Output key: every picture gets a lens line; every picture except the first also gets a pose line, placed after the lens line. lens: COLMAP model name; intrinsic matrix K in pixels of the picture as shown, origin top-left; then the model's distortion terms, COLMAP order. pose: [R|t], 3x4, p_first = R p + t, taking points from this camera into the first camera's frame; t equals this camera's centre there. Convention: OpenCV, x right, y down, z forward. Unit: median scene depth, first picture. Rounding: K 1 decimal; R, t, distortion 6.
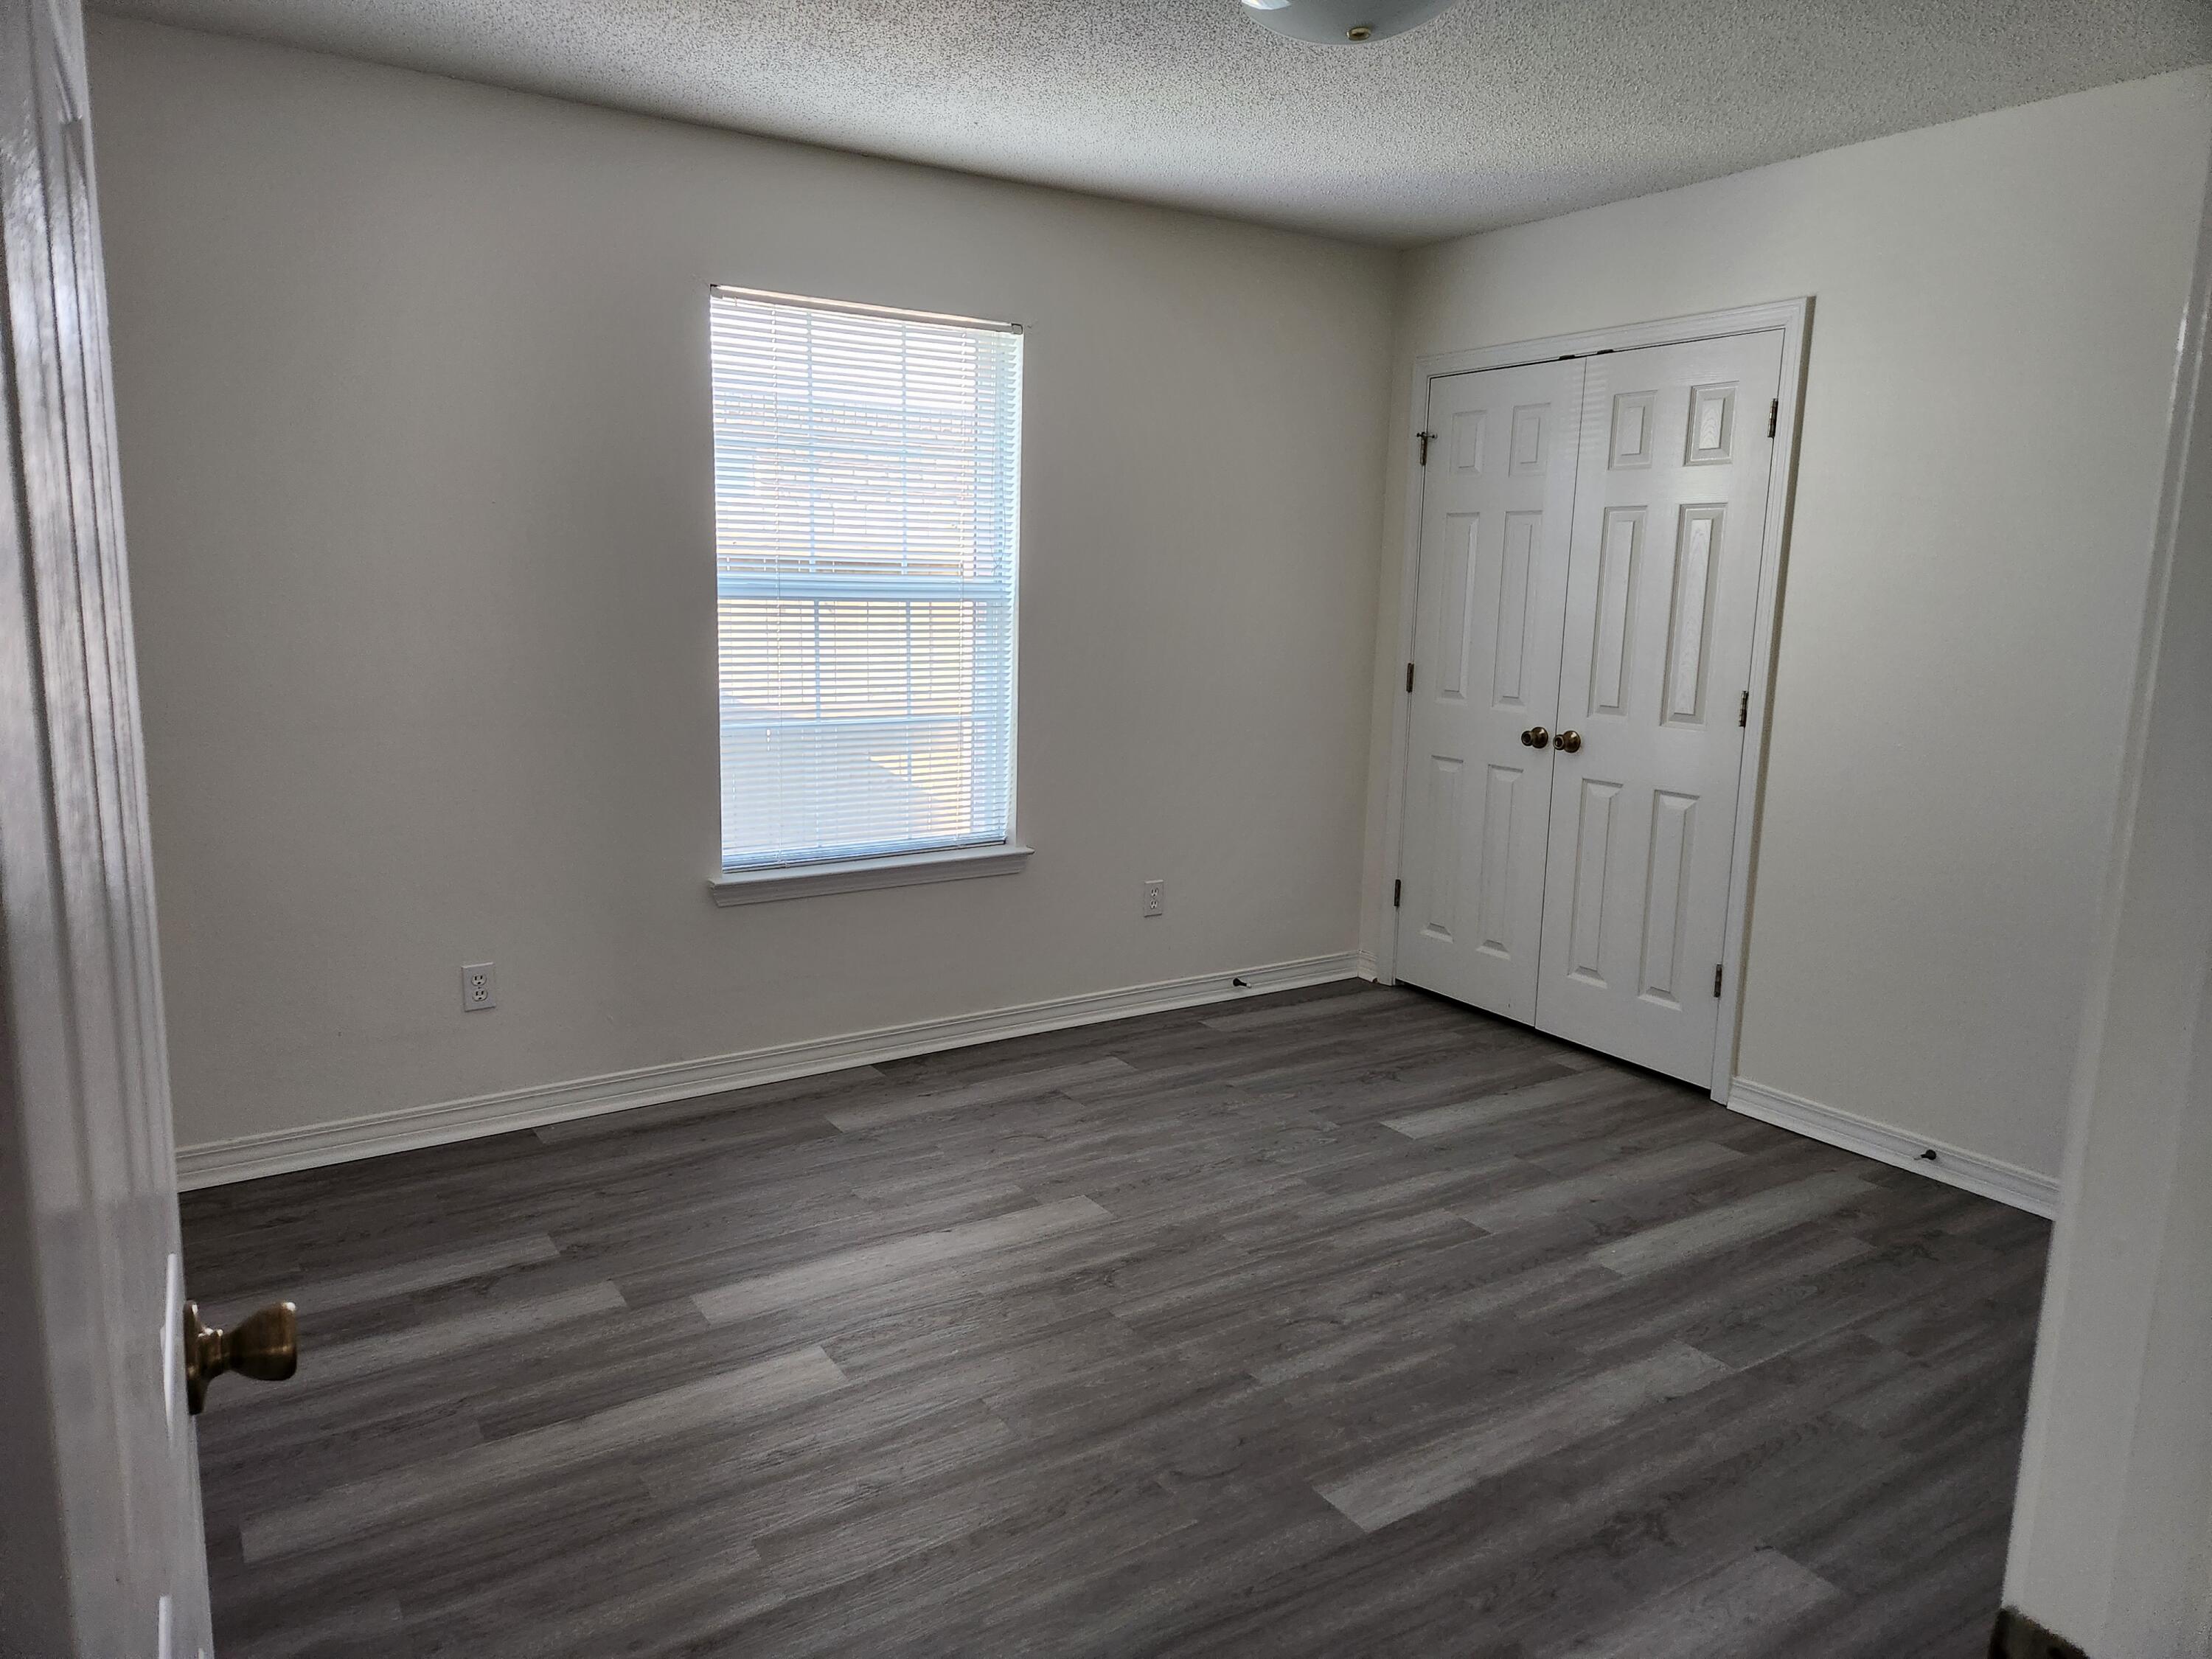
lens RADIAL K [[1480.0, 0, 1106.0], [0, 1480.0, 829.5], [0, 0, 1]] dist [0.103410, -0.094018]
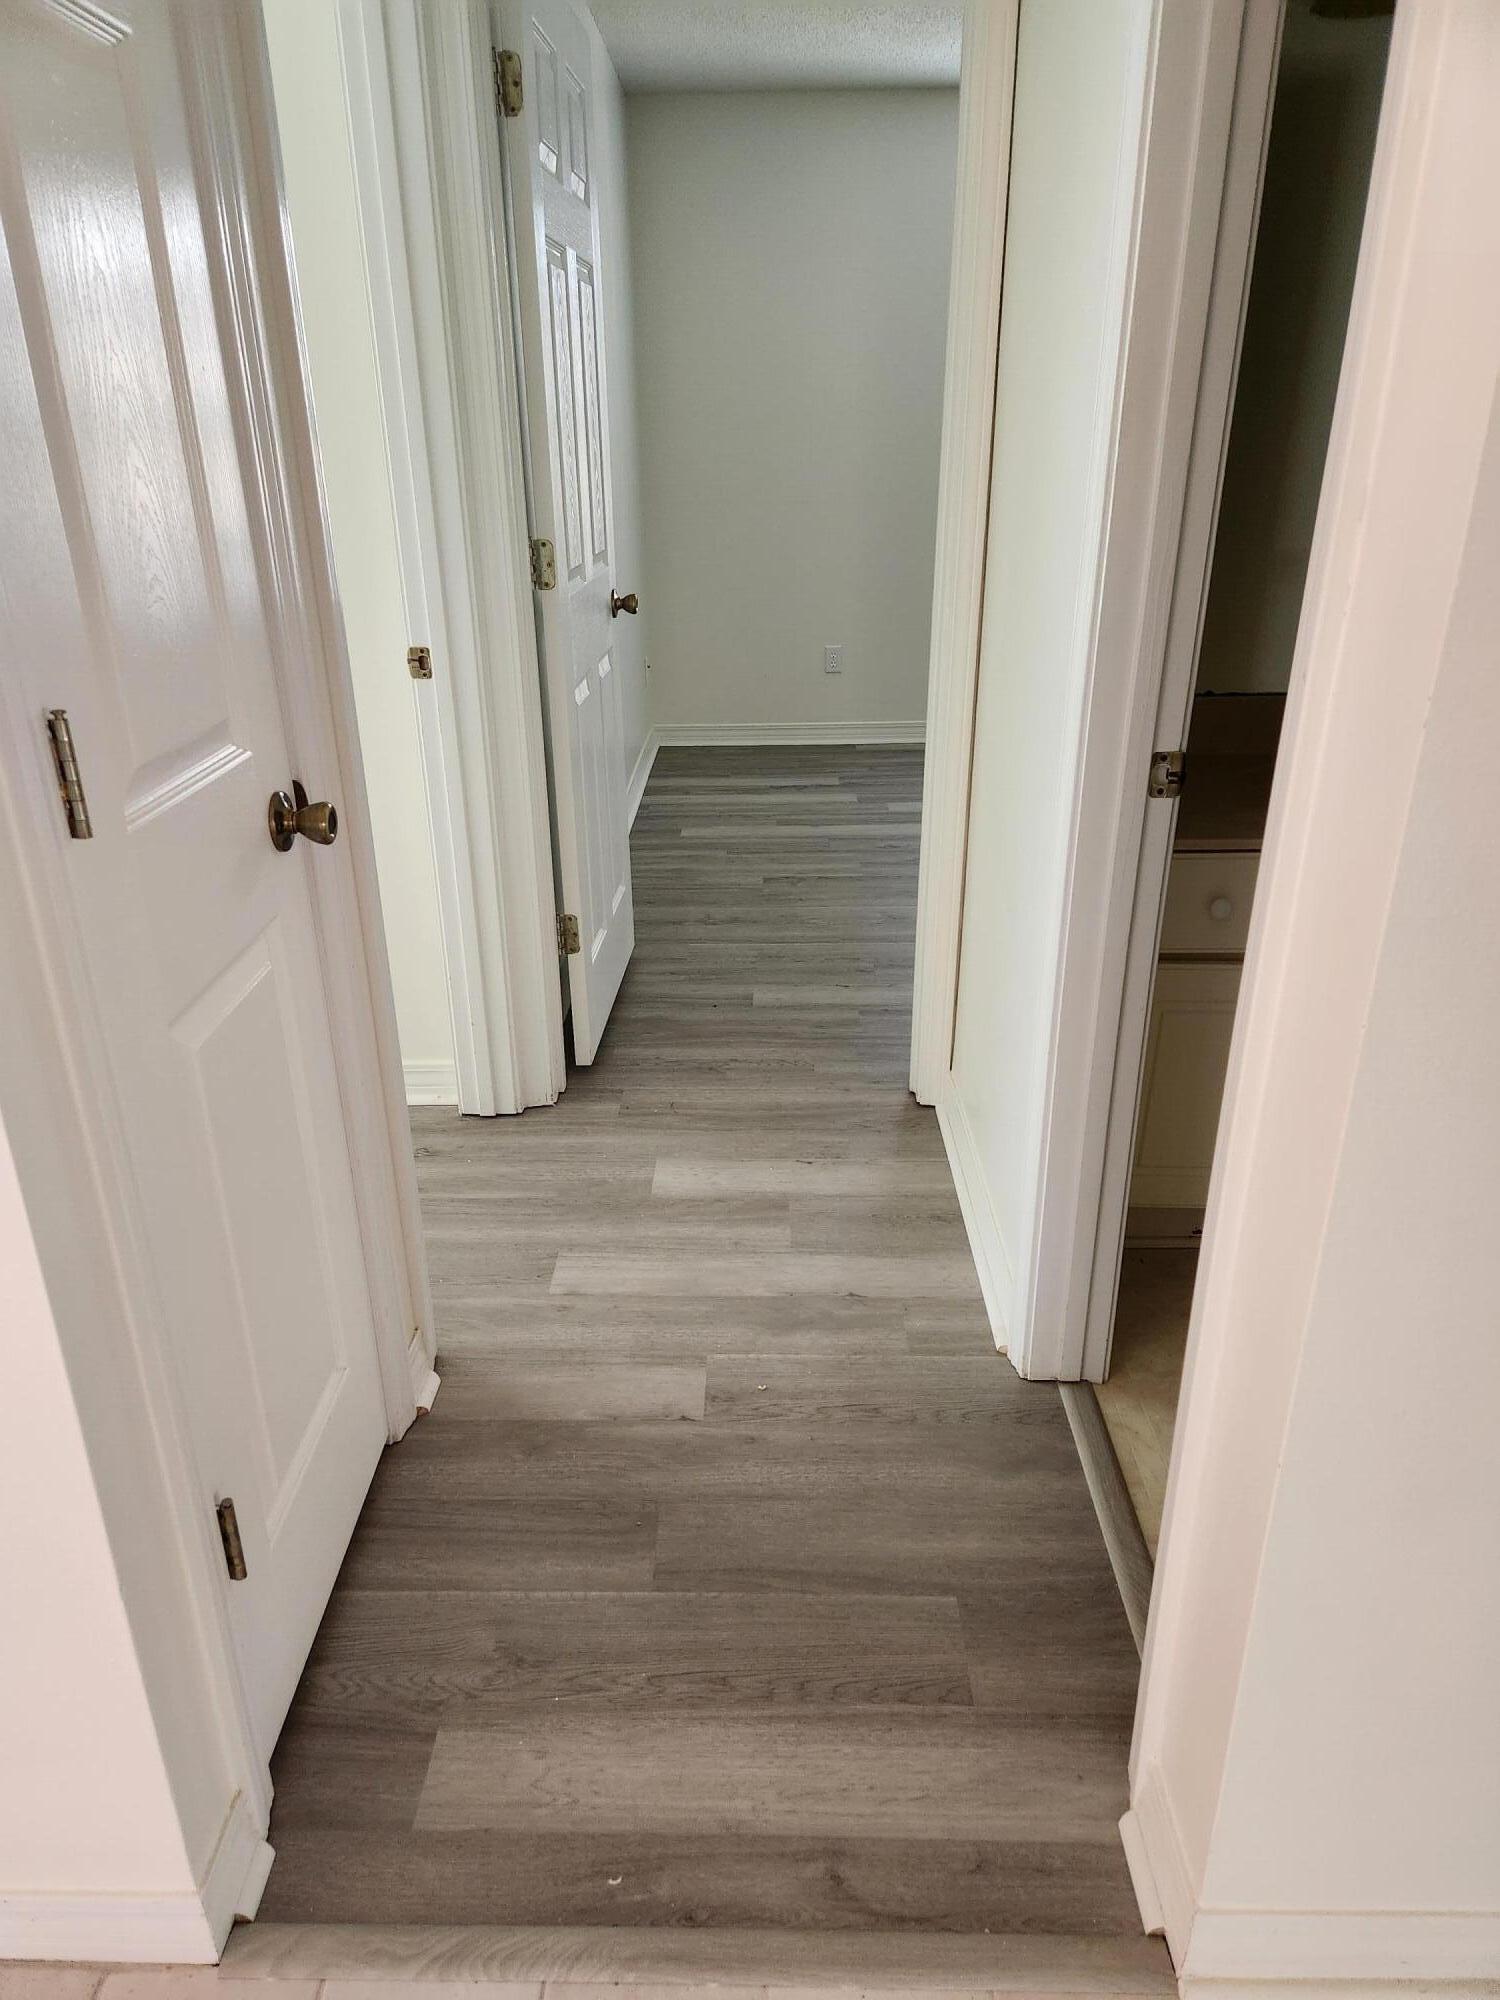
lens RADIAL K [[1338.2, 0, 732.2], [0, 1338.2, 1000.9], [0, 0, 1]] dist [0.103410, -0.094018]
pose [[0.819830, 0.198241, -0.537196, 0.667786], [-0.075072, 0.967272, 0.242382, 0.176590], [0.567664, -0.158384, 0.807881, -0.703852]]
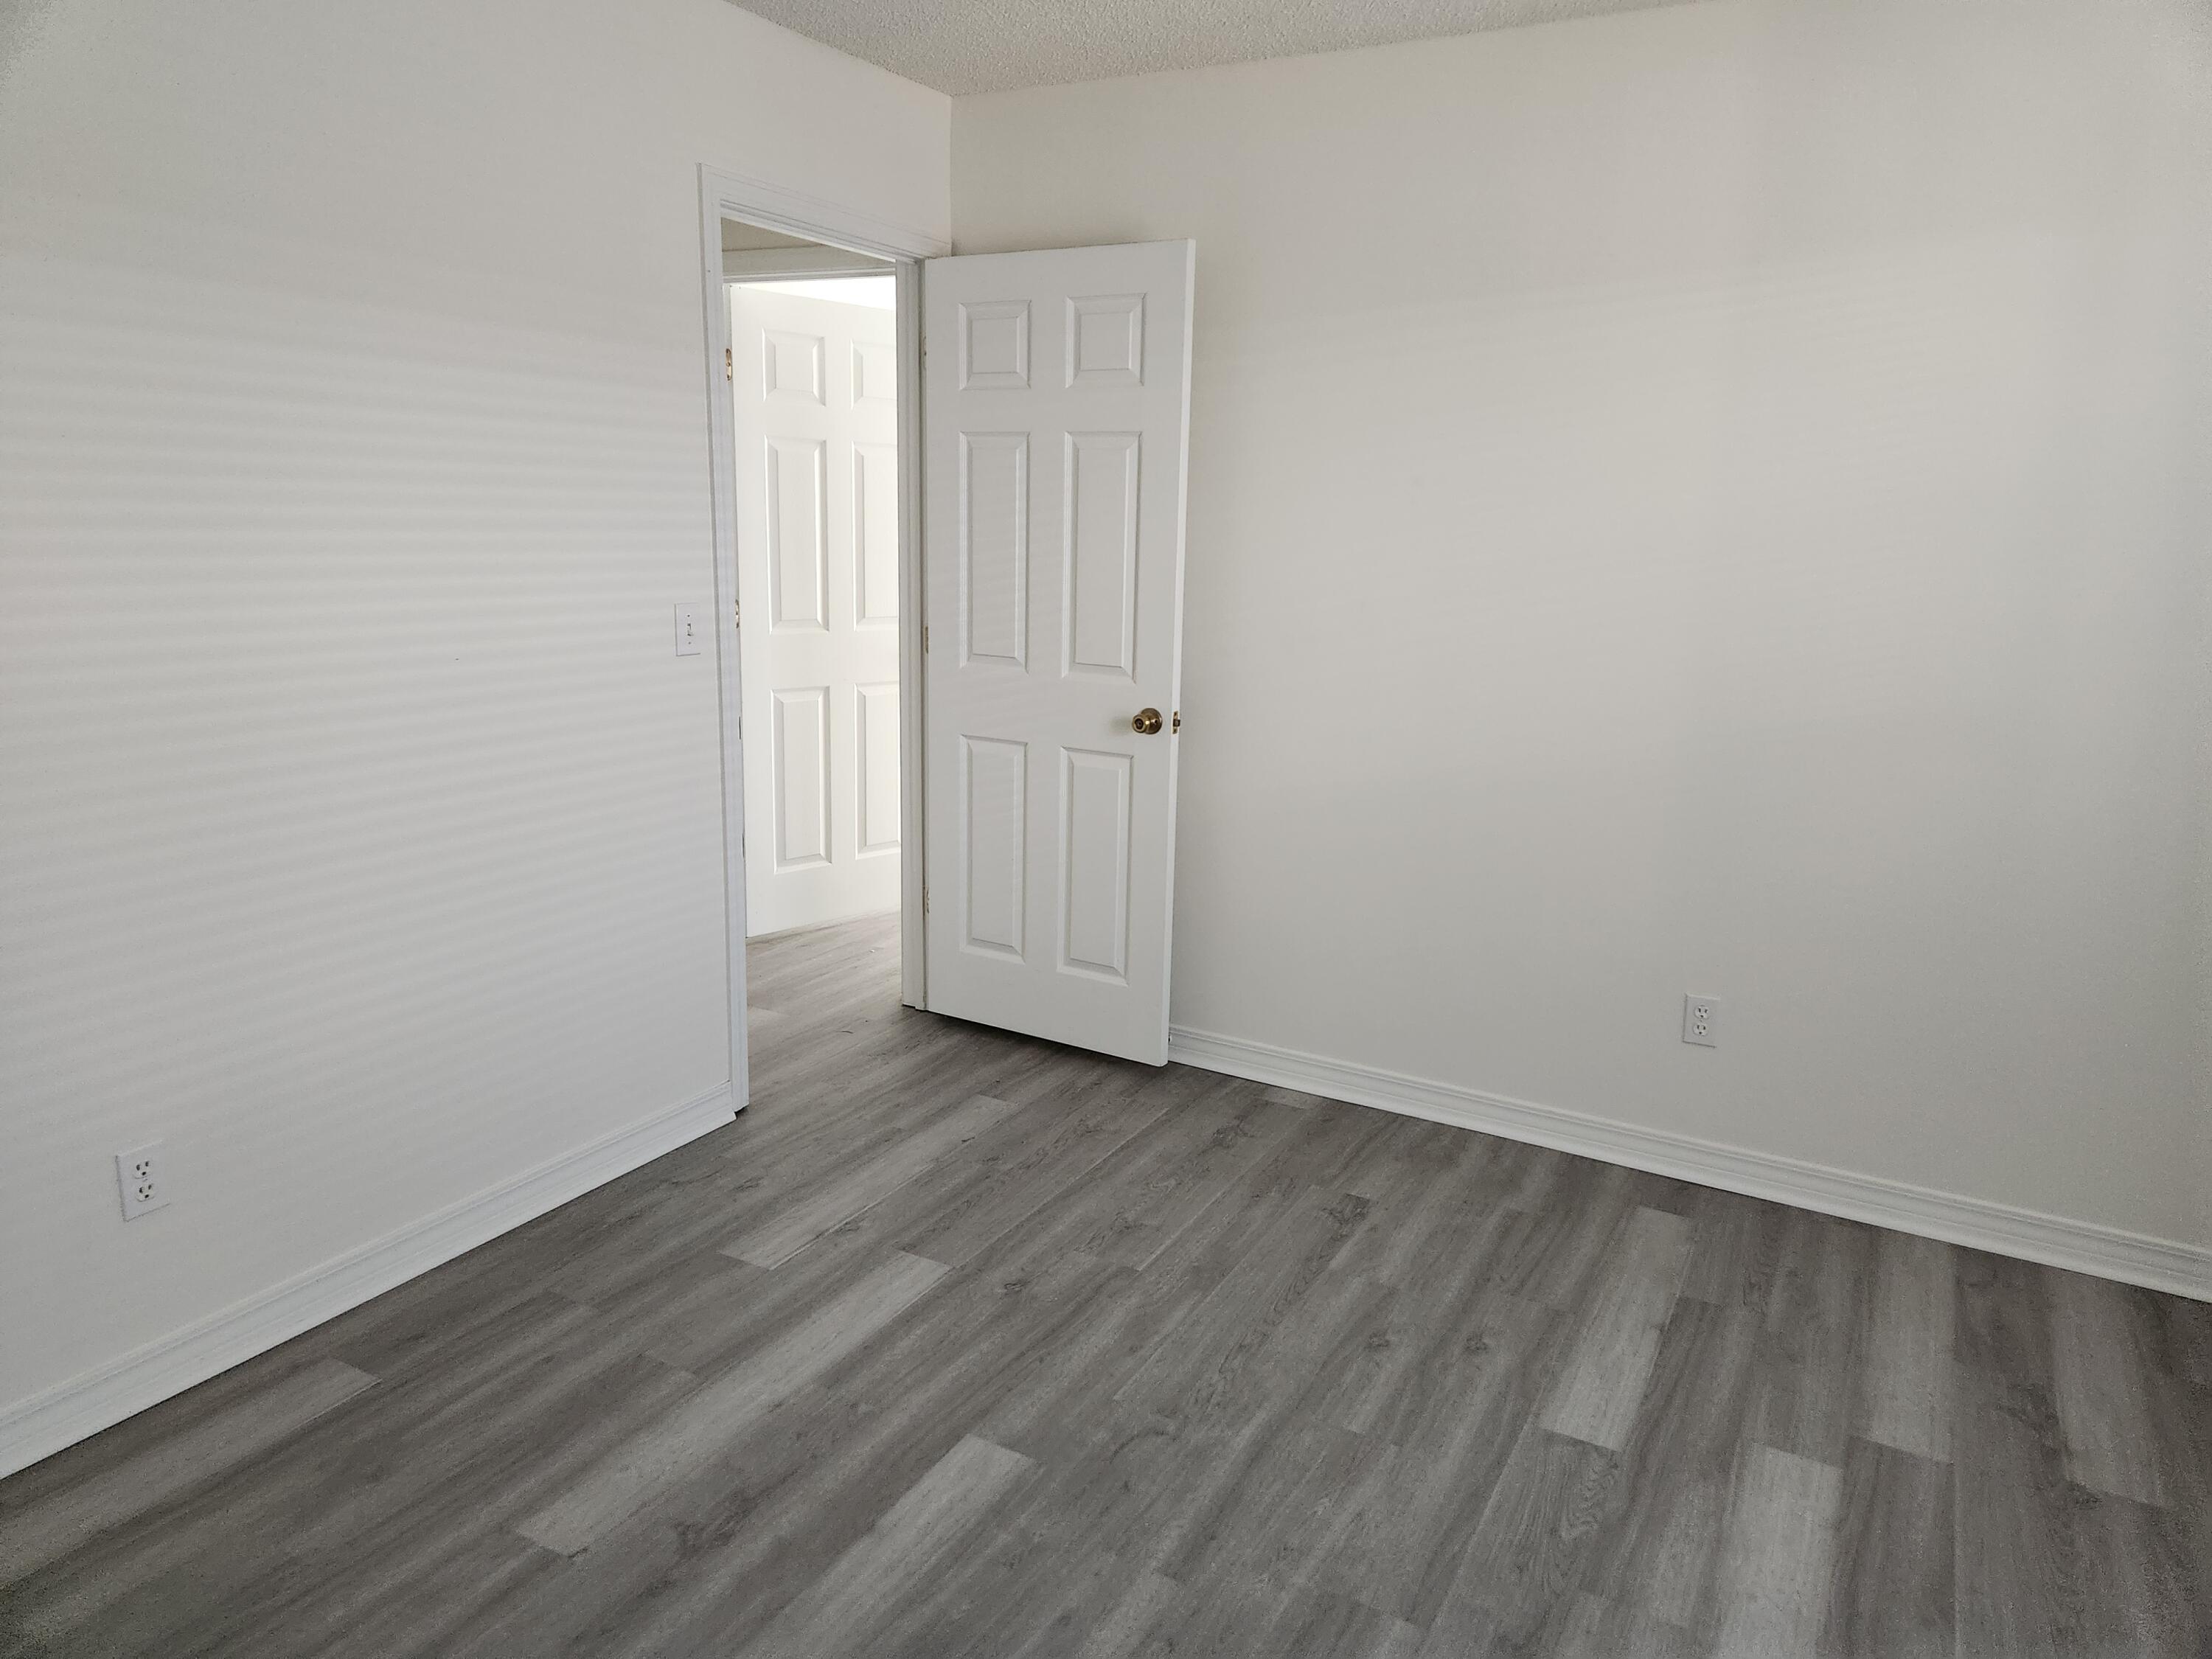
lens RADIAL K [[1480.0, 0, 1106.0], [0, 1480.0, 829.5], [0, 0, 1]] dist [0.103410, -0.094018]
pose [[-0.886460, 0.055950, -0.459411, 0.510023], [-0.127855, 0.924427, 0.359287, -0.298390], [0.444794, 0.377232, -0.812314, 1.615378]]
